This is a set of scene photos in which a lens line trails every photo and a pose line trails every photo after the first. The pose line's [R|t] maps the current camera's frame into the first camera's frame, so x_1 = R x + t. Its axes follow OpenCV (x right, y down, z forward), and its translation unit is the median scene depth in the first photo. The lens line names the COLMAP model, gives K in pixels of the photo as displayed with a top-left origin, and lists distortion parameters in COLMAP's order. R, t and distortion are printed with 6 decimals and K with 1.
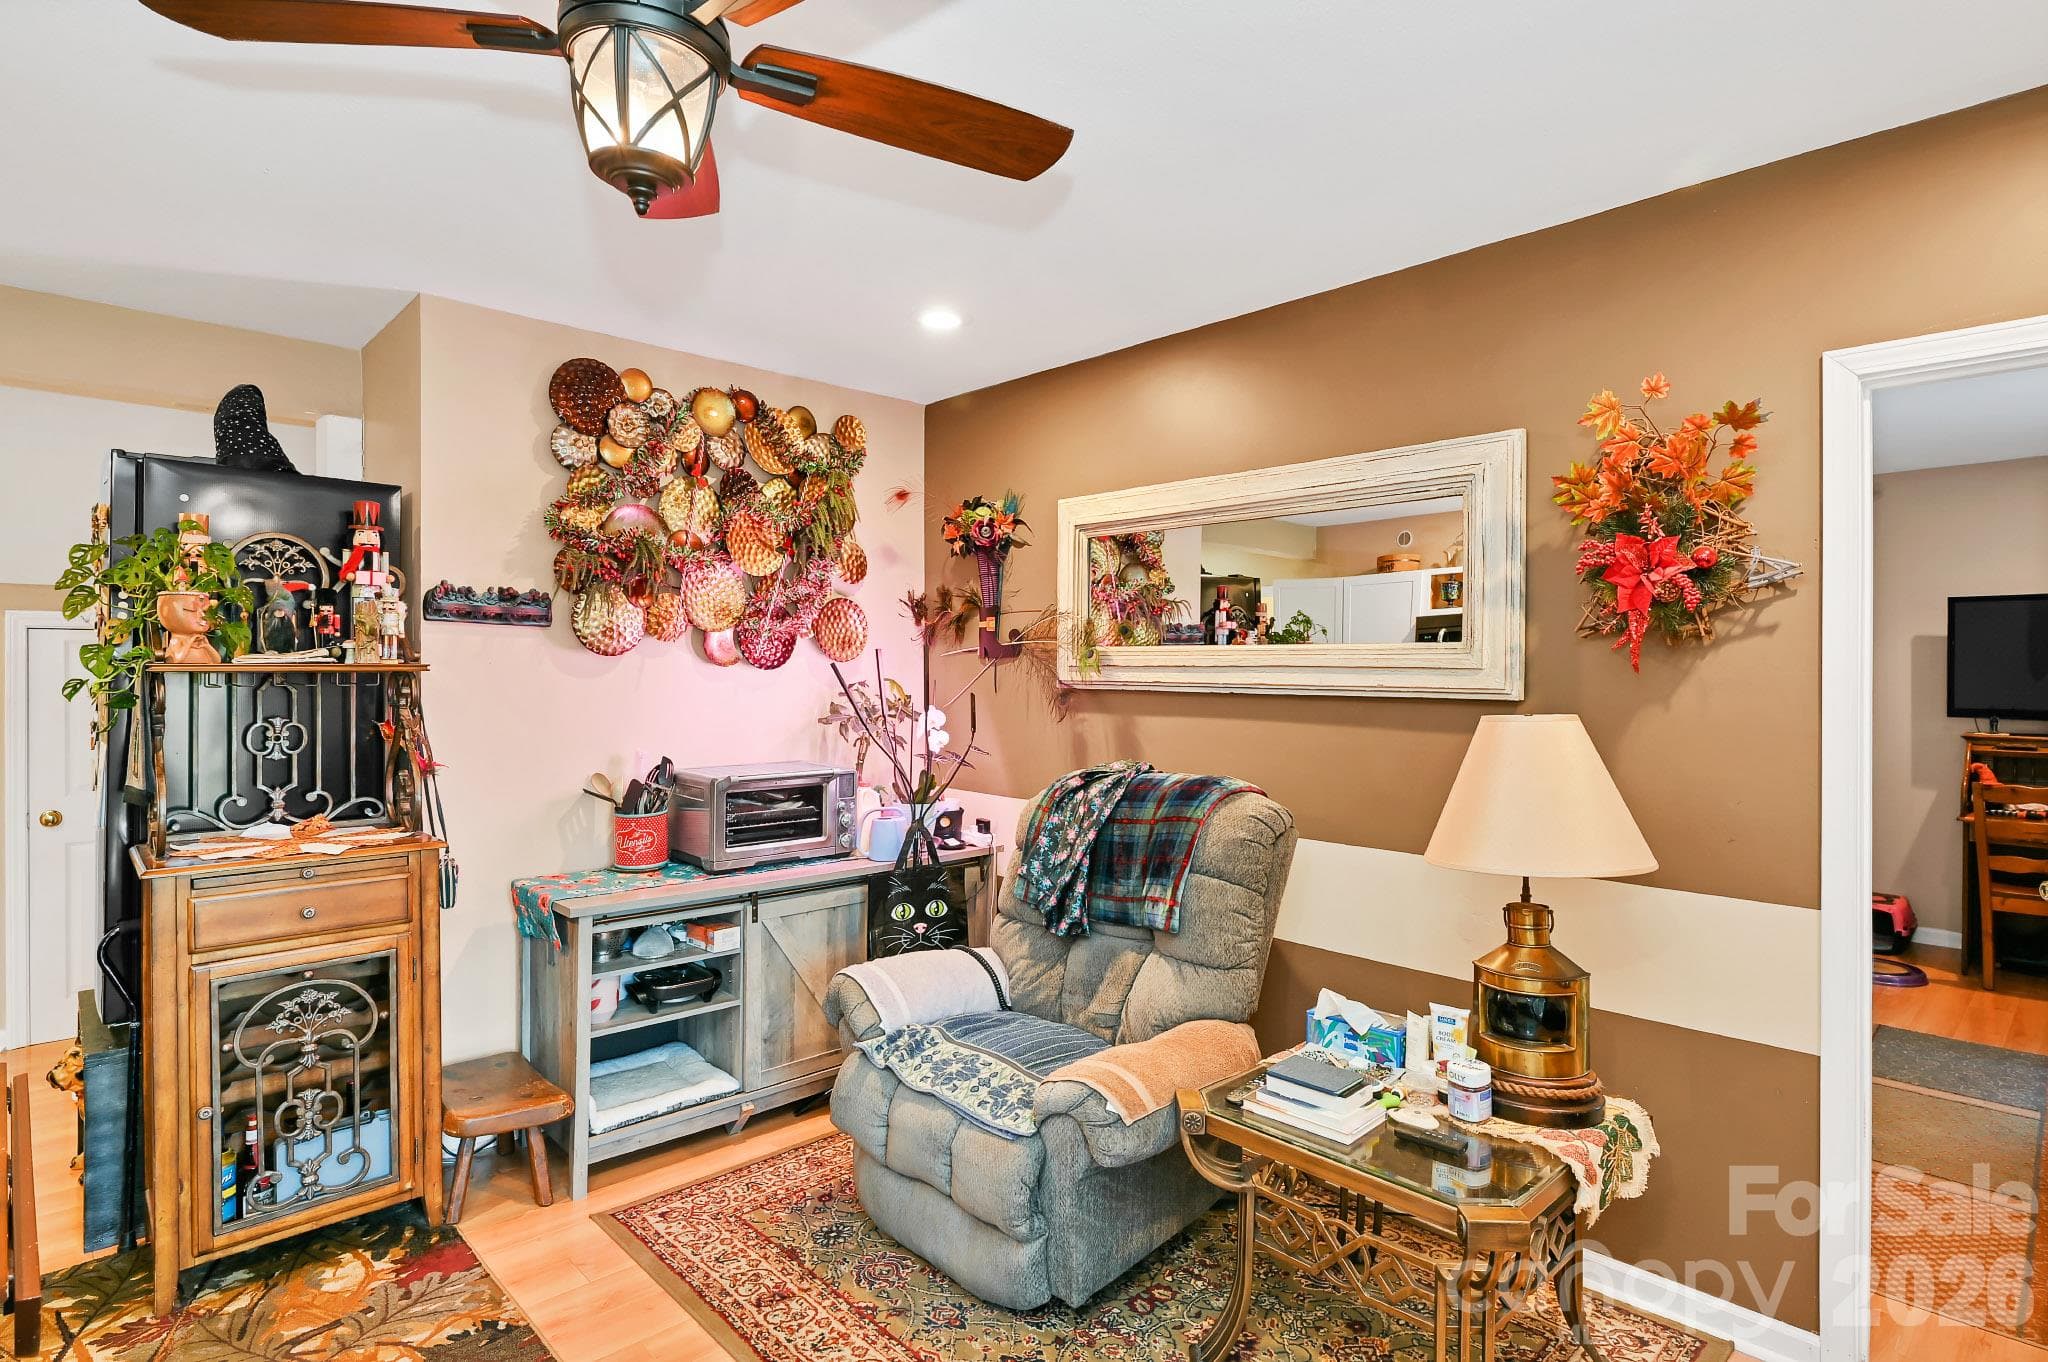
lens RADIAL K [[1084.2, 0, 1023.6], [0, 1084.2, 671.6], [0, 0, 1]] dist [-0.008434, -0.001838]
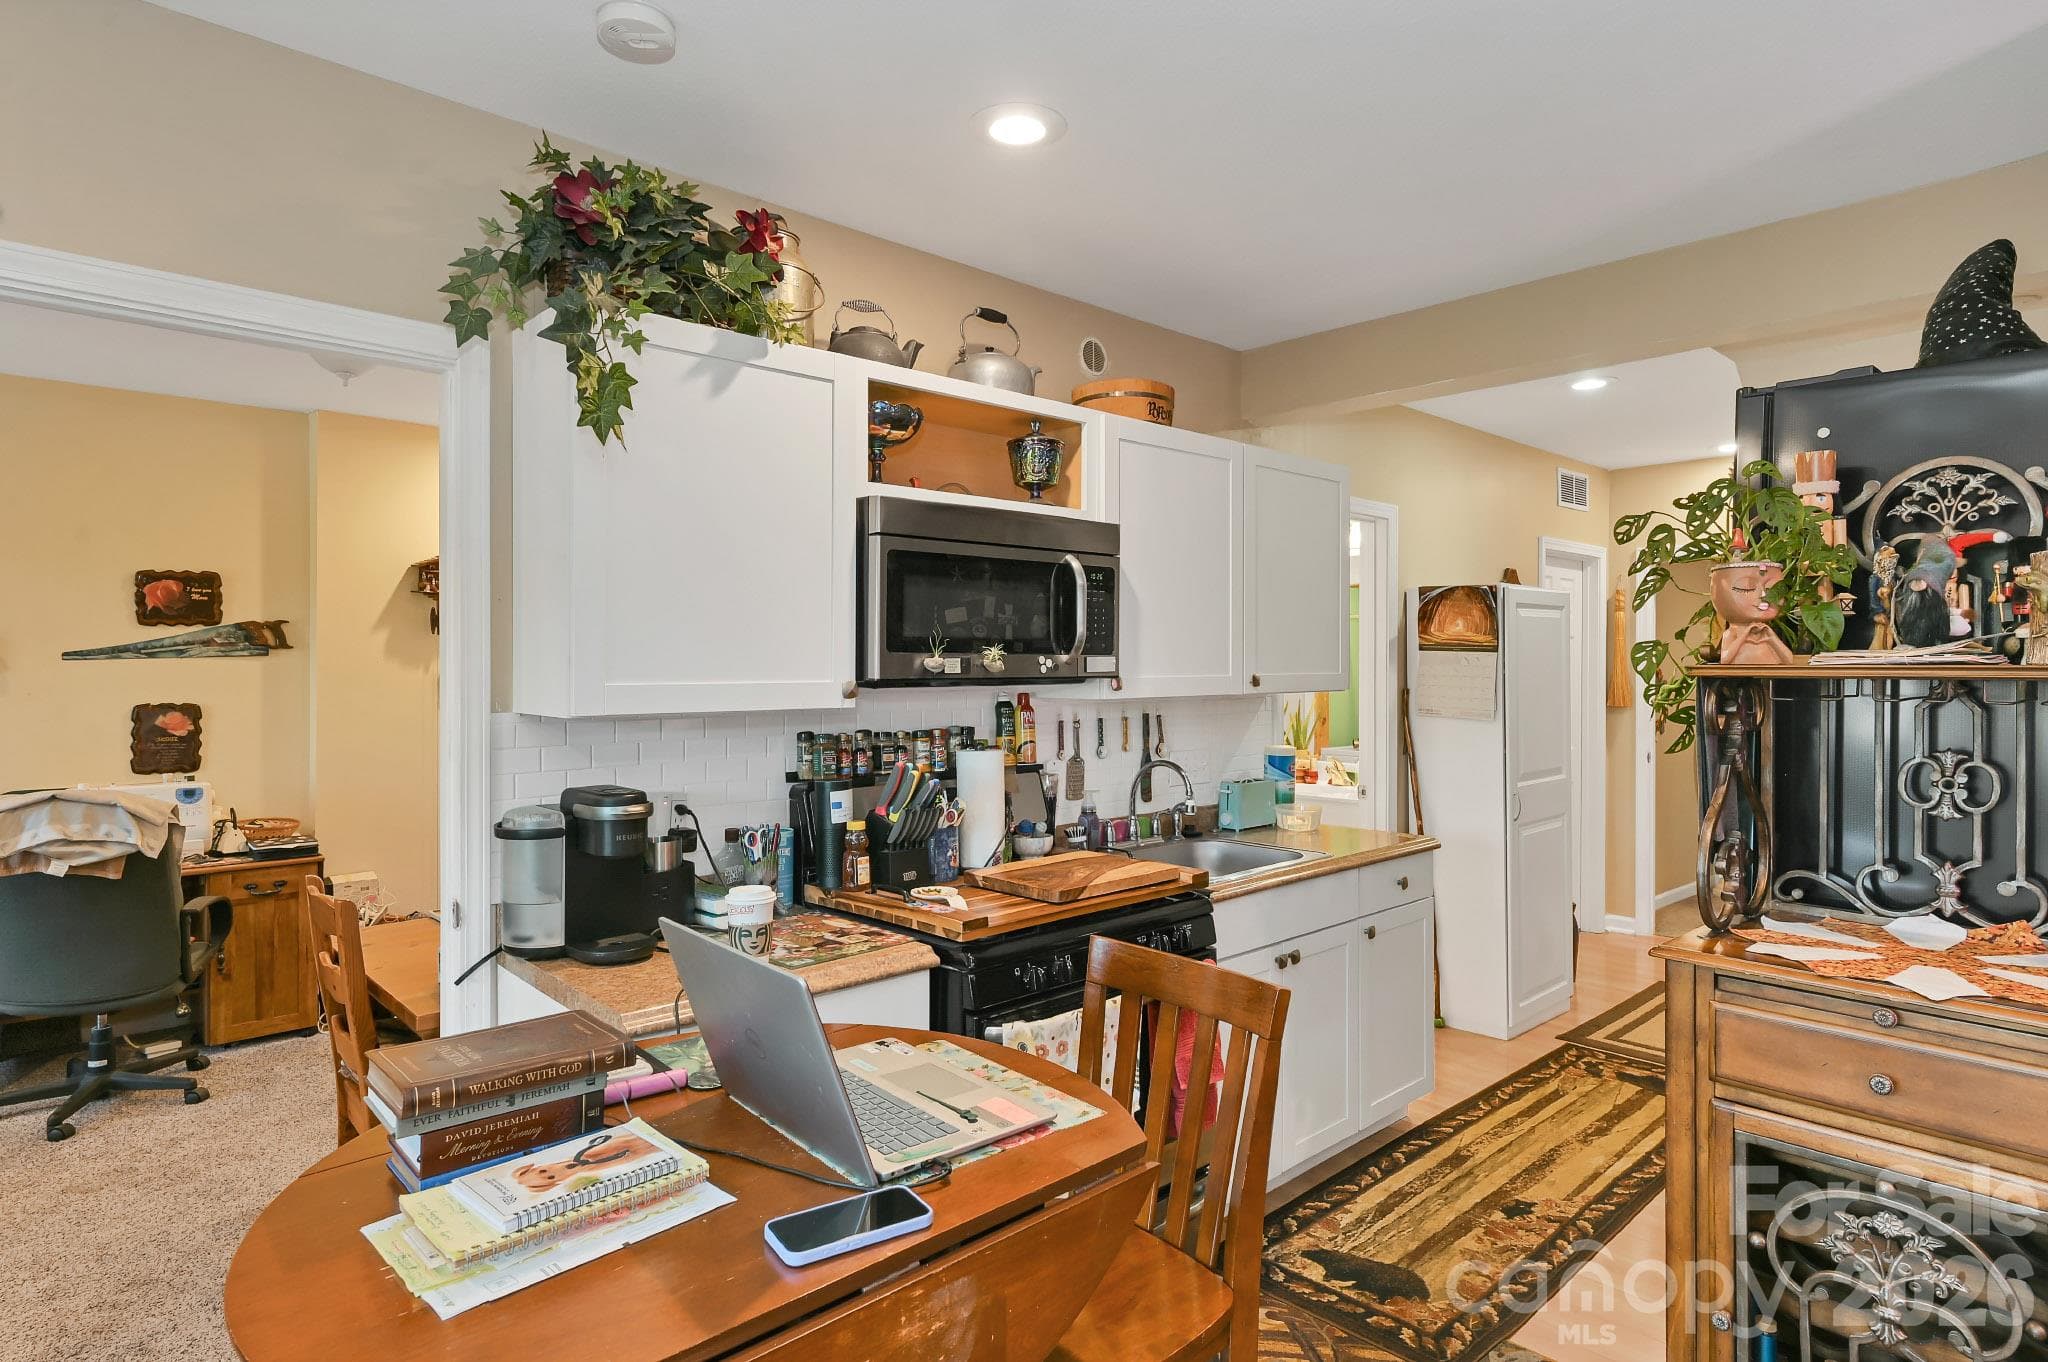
lens RADIAL K [[1084.2, 0, 1022.2], [0, 1084.2, 672.3], [0, 0, 1]] dist [-0.008434, -0.001838]
pose [[-0.026738, 0.003536, -0.999636, -0.051841], [-0.008331, 0.999958, 0.003760, -0.001438], [0.999608, 0.008428, -0.026707, 0.477945]]
